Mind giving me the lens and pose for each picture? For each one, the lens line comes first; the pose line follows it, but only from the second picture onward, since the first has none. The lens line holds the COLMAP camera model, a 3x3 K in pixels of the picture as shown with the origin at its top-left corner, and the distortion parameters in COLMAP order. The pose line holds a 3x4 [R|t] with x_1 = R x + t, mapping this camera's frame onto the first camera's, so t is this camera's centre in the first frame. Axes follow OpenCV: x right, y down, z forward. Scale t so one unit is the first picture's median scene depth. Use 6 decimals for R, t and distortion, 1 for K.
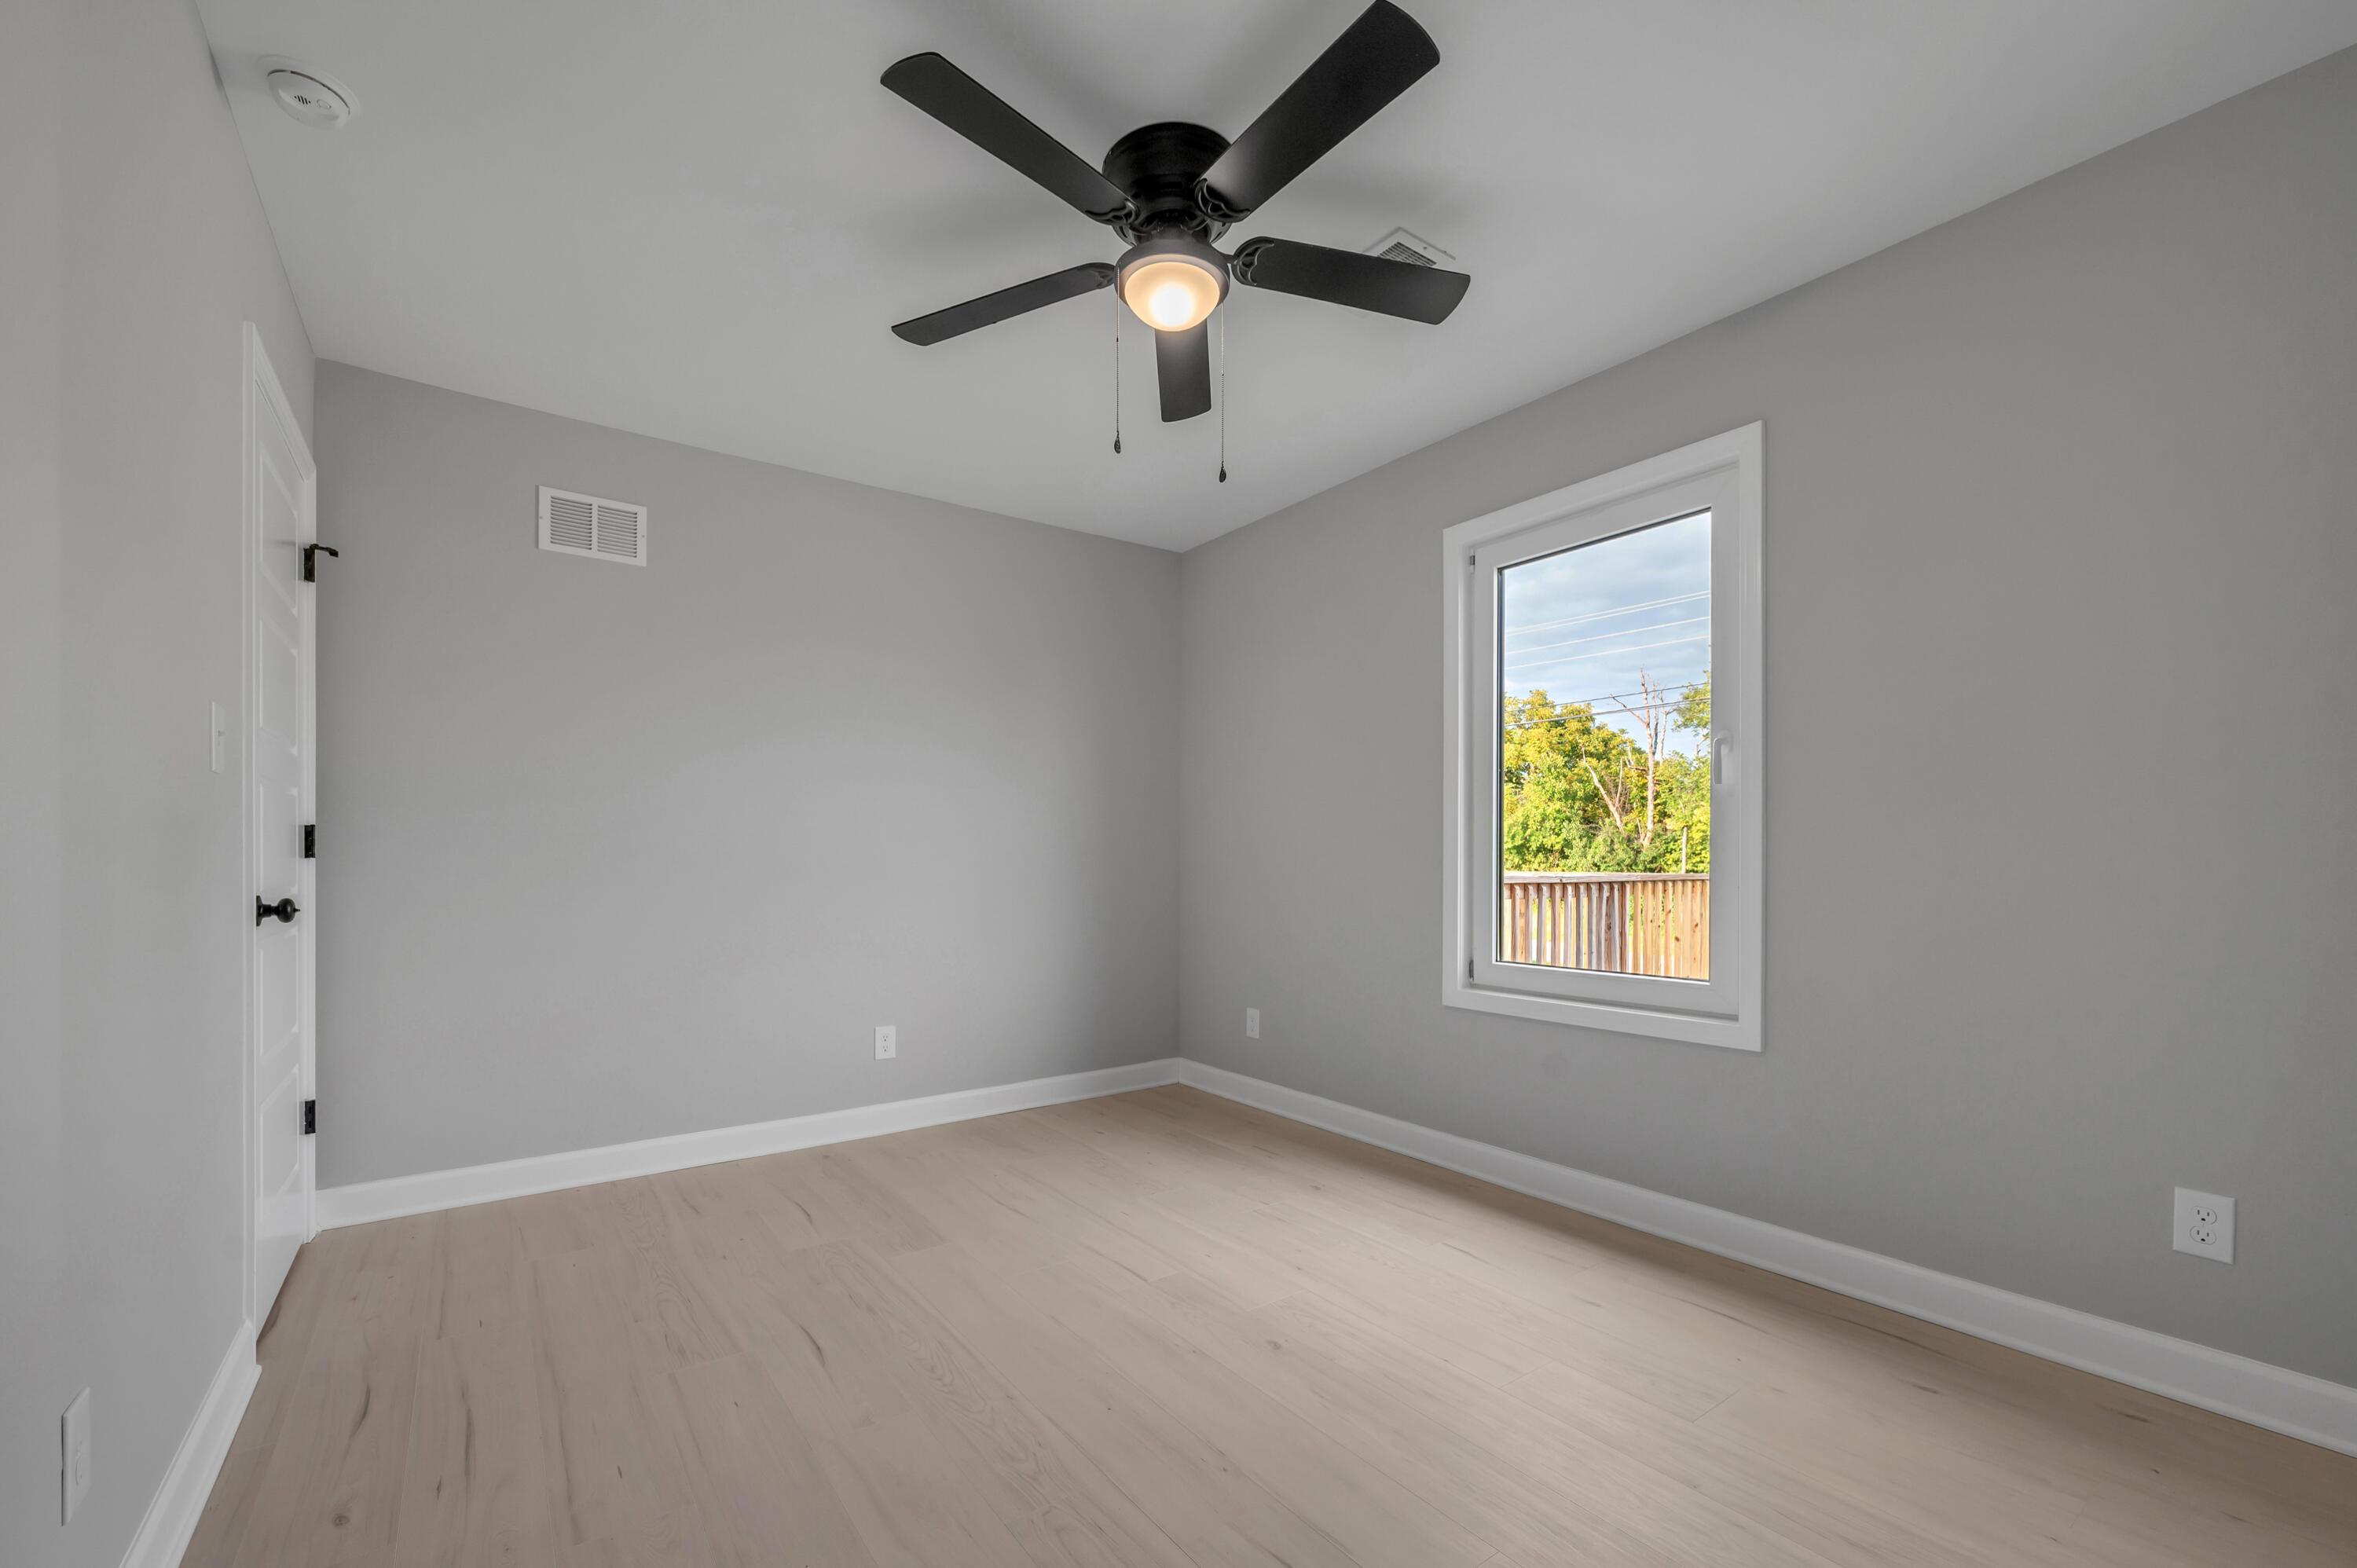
lens RADIAL K [[961.6, 0, 1181.1], [0, 961.6, 854.5], [0, 0, 1]] dist [-0.000153, 0.000013]
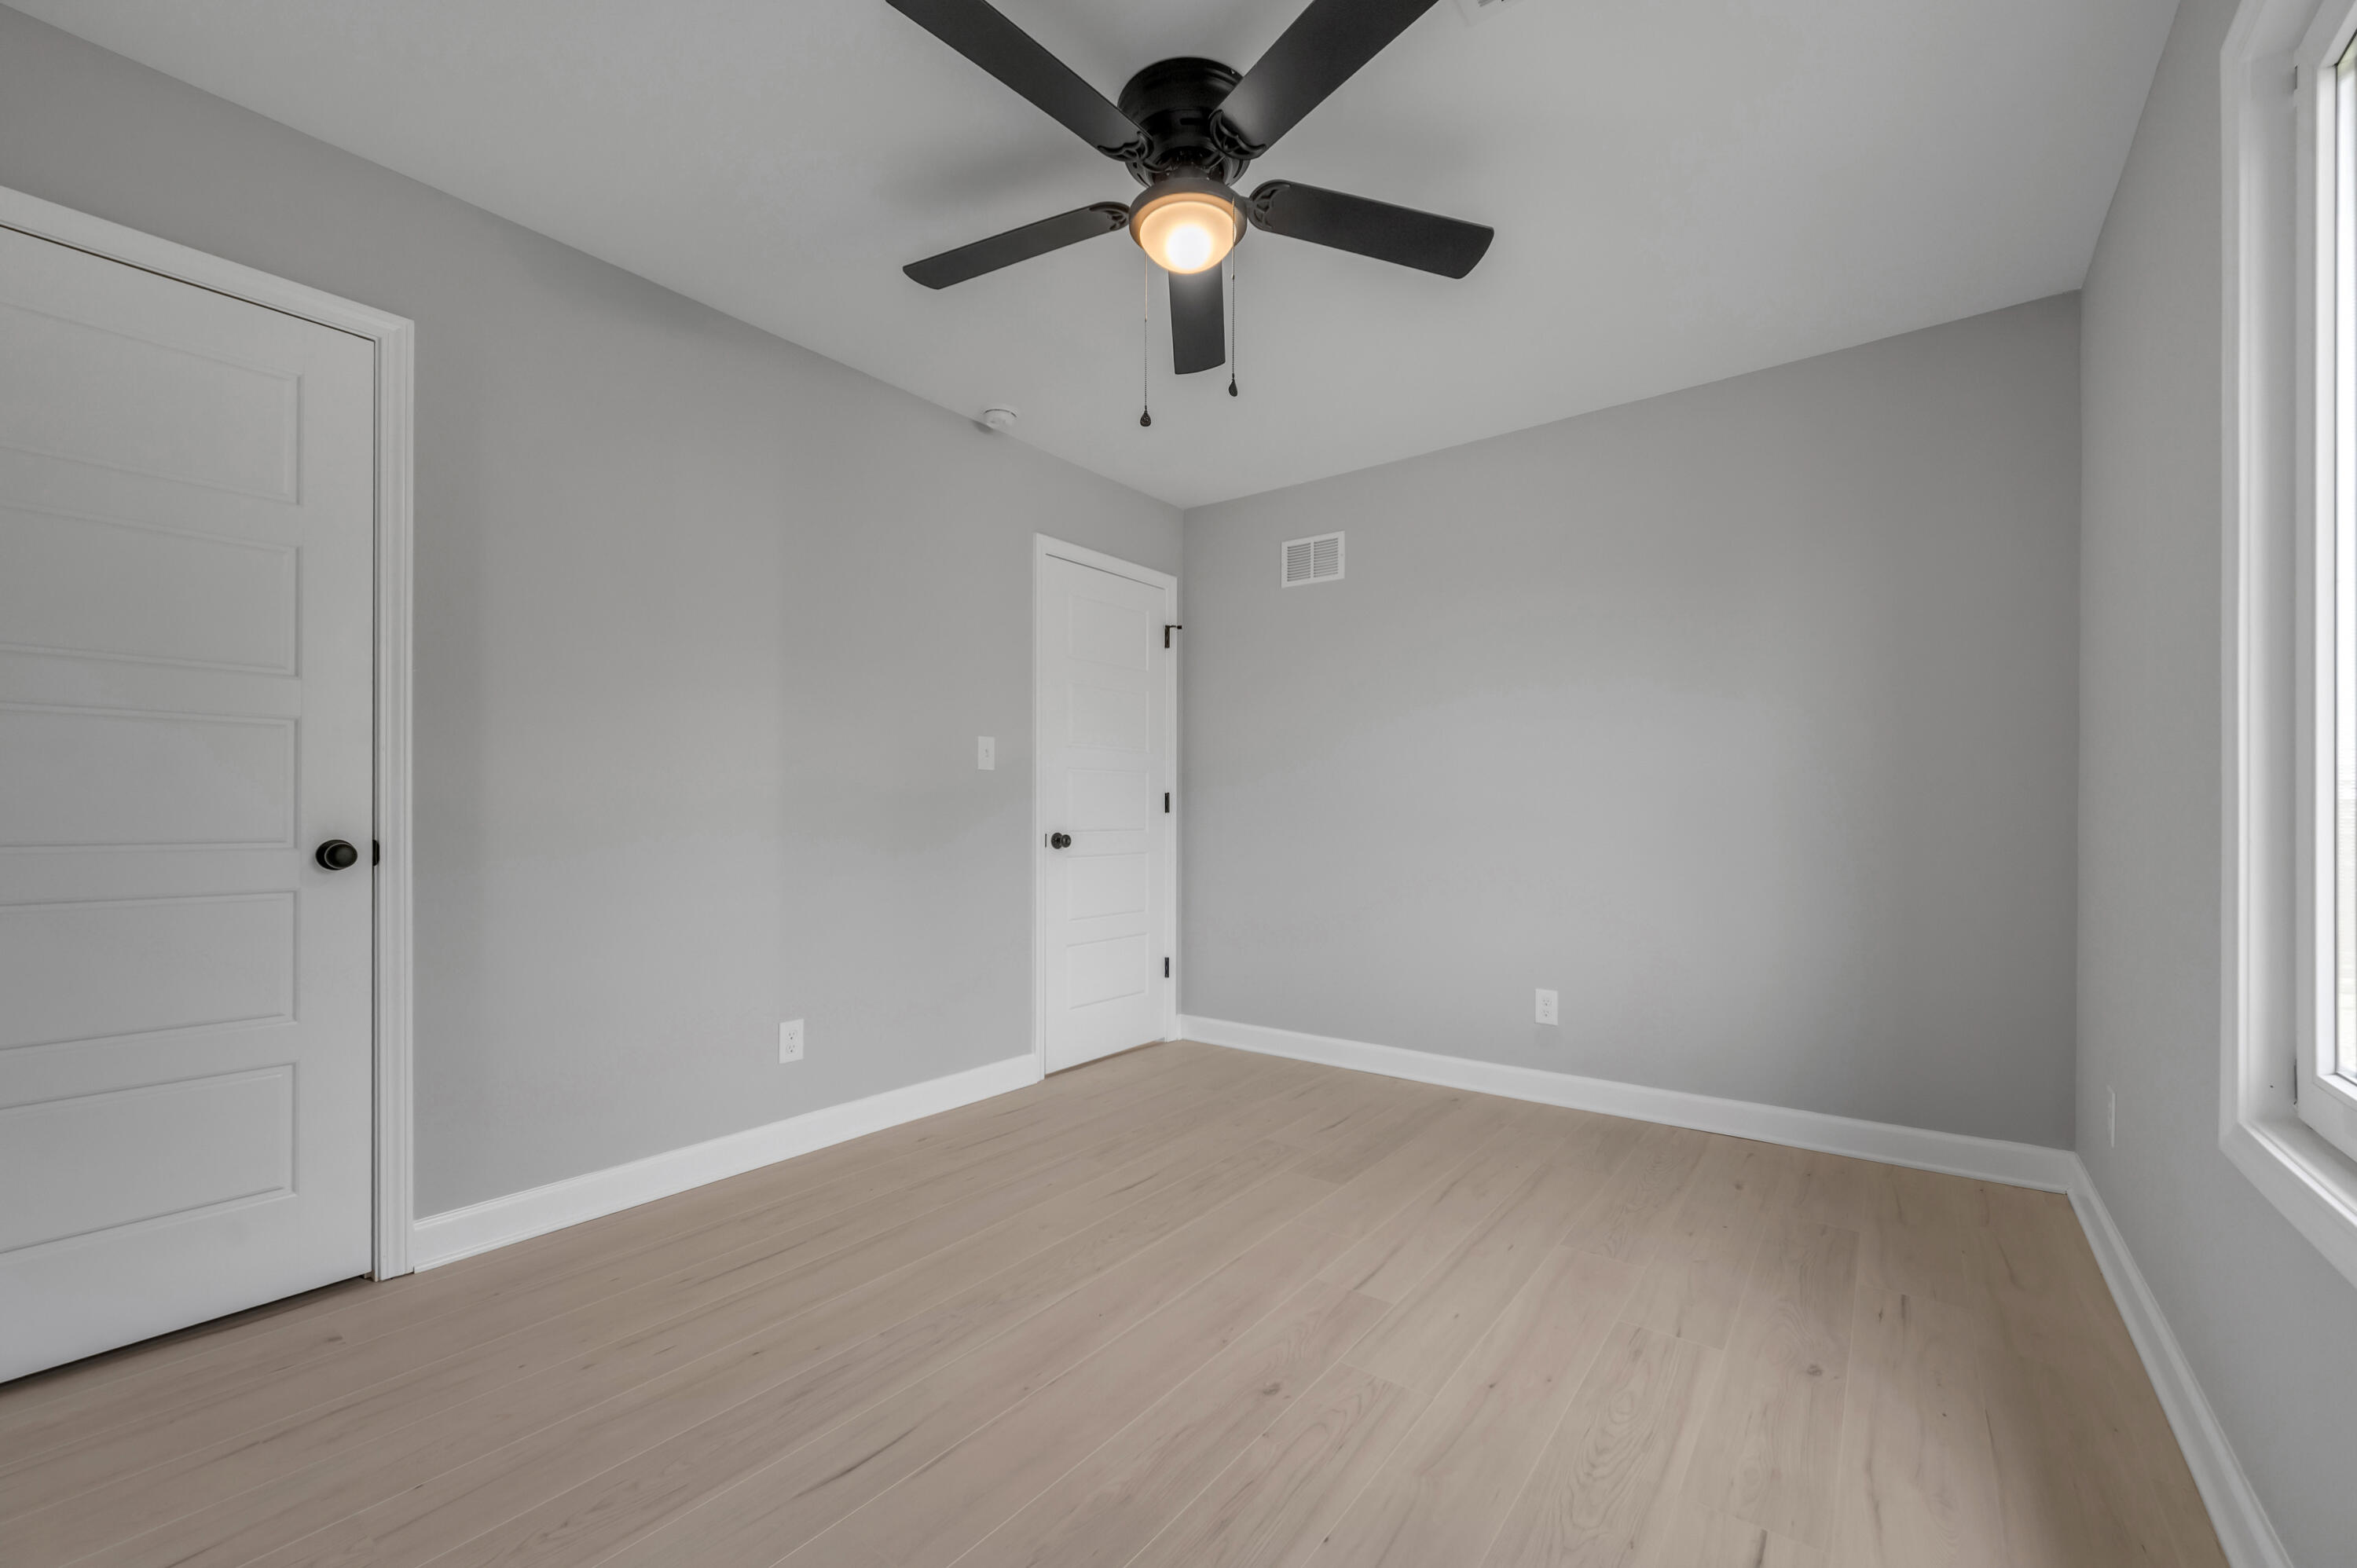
lens RADIAL K [[958.9, 0, 1178.5], [0, 958.9, 784.0], [0, 0, 1]] dist [-0.001383, -0.000091]
pose [[0.286386, -0.031275, -0.957604, 0.571009], [0.001417, 0.999480, -0.032219, 0.008154], [0.958113, 0.007870, 0.286281, 0.439239]]
